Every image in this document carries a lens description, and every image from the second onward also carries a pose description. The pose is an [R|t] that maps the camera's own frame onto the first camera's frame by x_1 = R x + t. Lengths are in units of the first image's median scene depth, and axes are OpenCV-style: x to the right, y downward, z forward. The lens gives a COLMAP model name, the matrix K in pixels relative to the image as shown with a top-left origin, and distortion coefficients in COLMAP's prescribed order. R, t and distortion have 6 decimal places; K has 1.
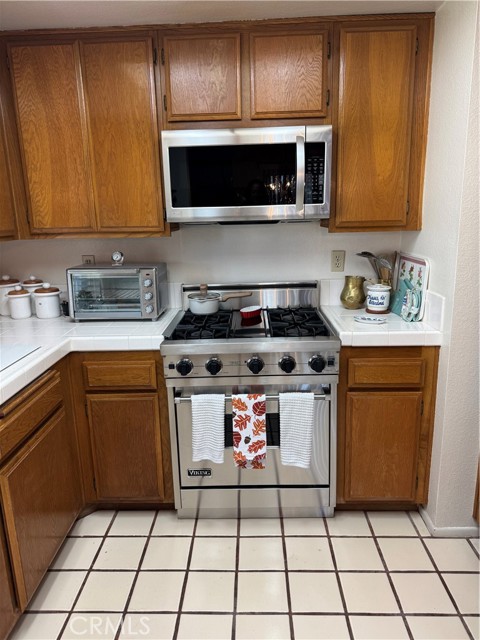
lens RADIAL K [[449.7, 0, 237.6], [0, 449.7, 320.0], [0, 0, 1]] dist [0.089669, -0.118478]
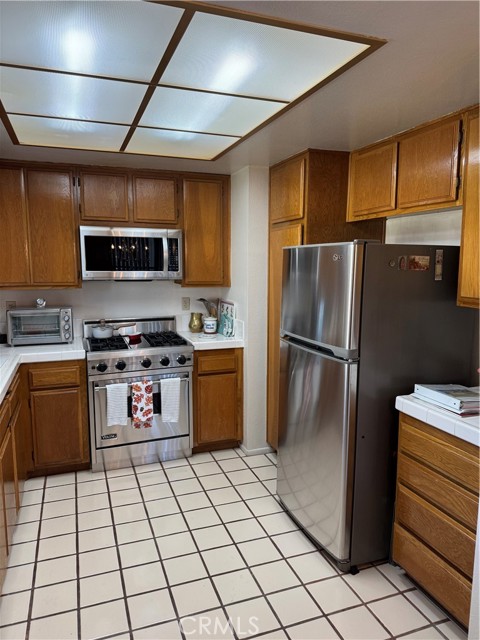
lens RADIAL K [[449.7, 0, 237.6], [0, 449.7, 320.0], [0, 0, 1]] dist [0.089669, -0.118478]
pose [[0.926479, -0.020213, 0.375804, -0.261003], [0.061340, 0.993314, -0.097797, 0.117435], [-0.371315, 0.113658, 0.921524, -0.680502]]
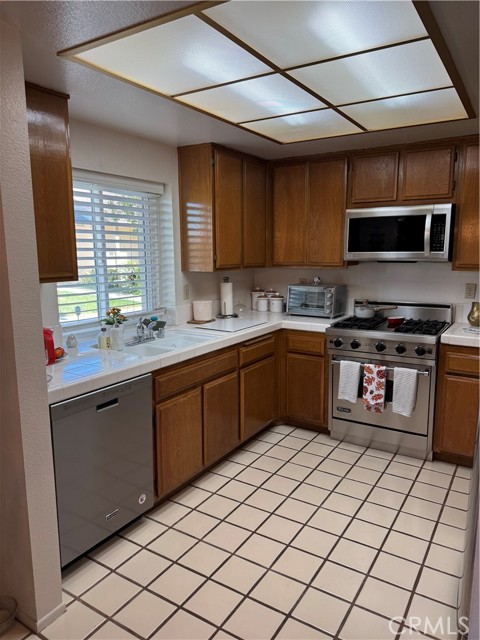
lens RADIAL K [[449.7, 0, 237.6], [0, 449.7, 320.0], [0, 0, 1]] dist [0.089669, -0.118478]
pose [[0.859536, 0.099024, -0.501390, 0.387921], [-0.132571, 0.990669, -0.031611, 0.115843], [0.493582, 0.093641, 0.864644, -0.670179]]
